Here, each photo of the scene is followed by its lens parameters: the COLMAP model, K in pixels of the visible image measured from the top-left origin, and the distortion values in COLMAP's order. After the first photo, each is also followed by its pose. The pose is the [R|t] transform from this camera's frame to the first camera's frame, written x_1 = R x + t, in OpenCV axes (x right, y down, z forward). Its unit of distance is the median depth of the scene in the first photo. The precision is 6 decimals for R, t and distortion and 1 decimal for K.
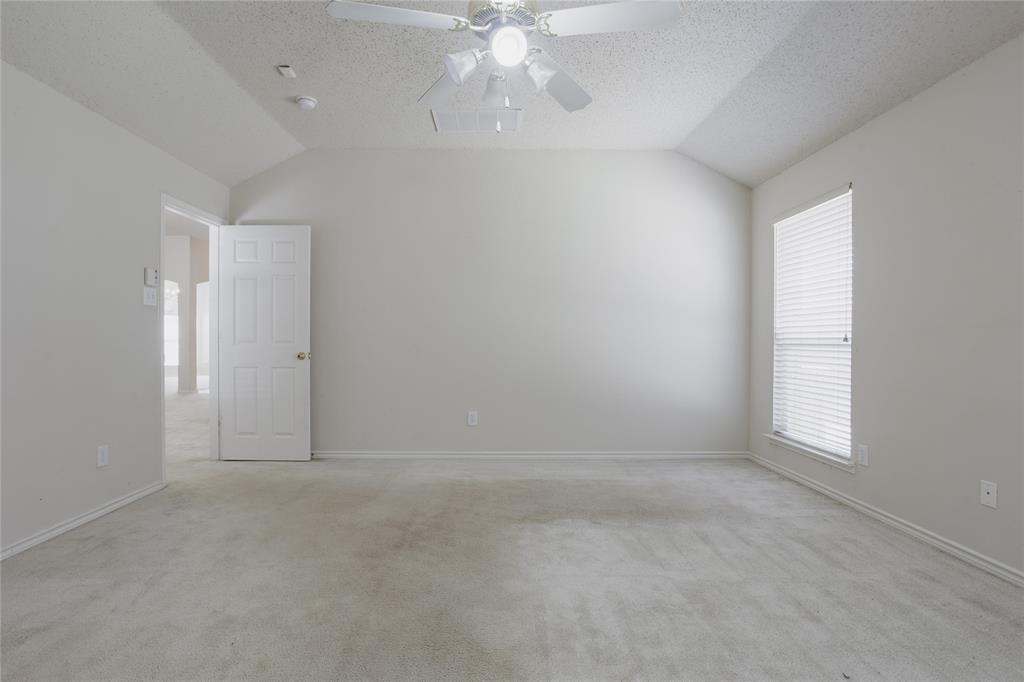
lens RADIAL K [[509.4, 0, 510.2], [0, 509.4, 341.6], [0, 0, 1]] dist [-0.035059, 0.017126]
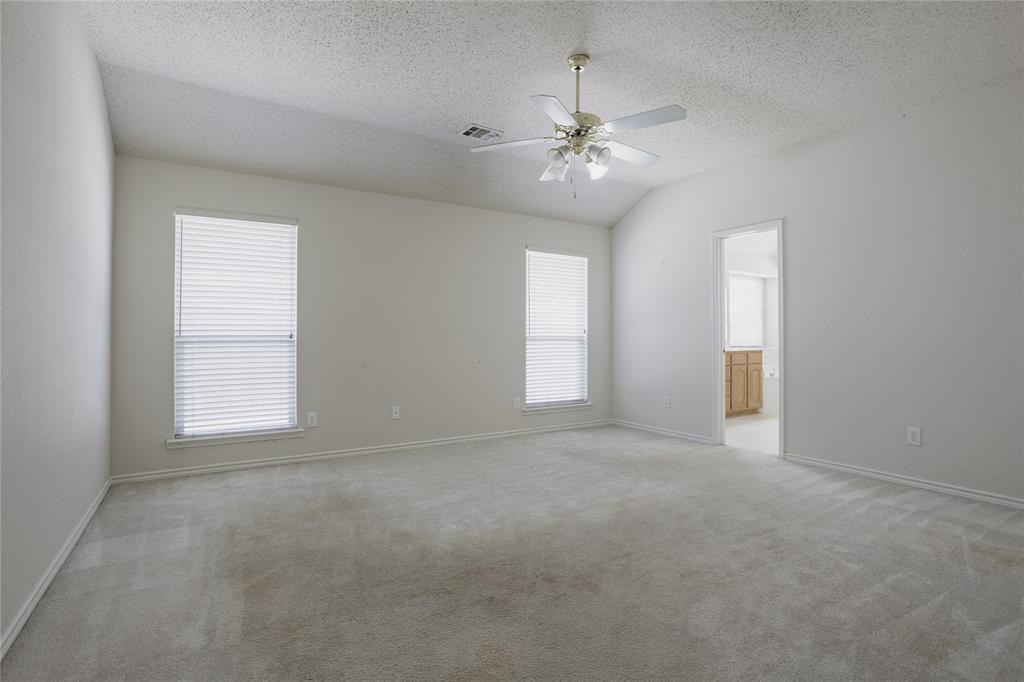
lens RADIAL K [[496.1, 0, 514.6], [0, 496.1, 336.5], [0, 0, 1]] dist [-0.024217, 0.001825]
pose [[-0.477335, 0.011525, 0.878646, -0.728005], [0.016019, 0.999862, -0.004413, 0.010777], [-0.878575, 0.011968, -0.477454, 1.098378]]
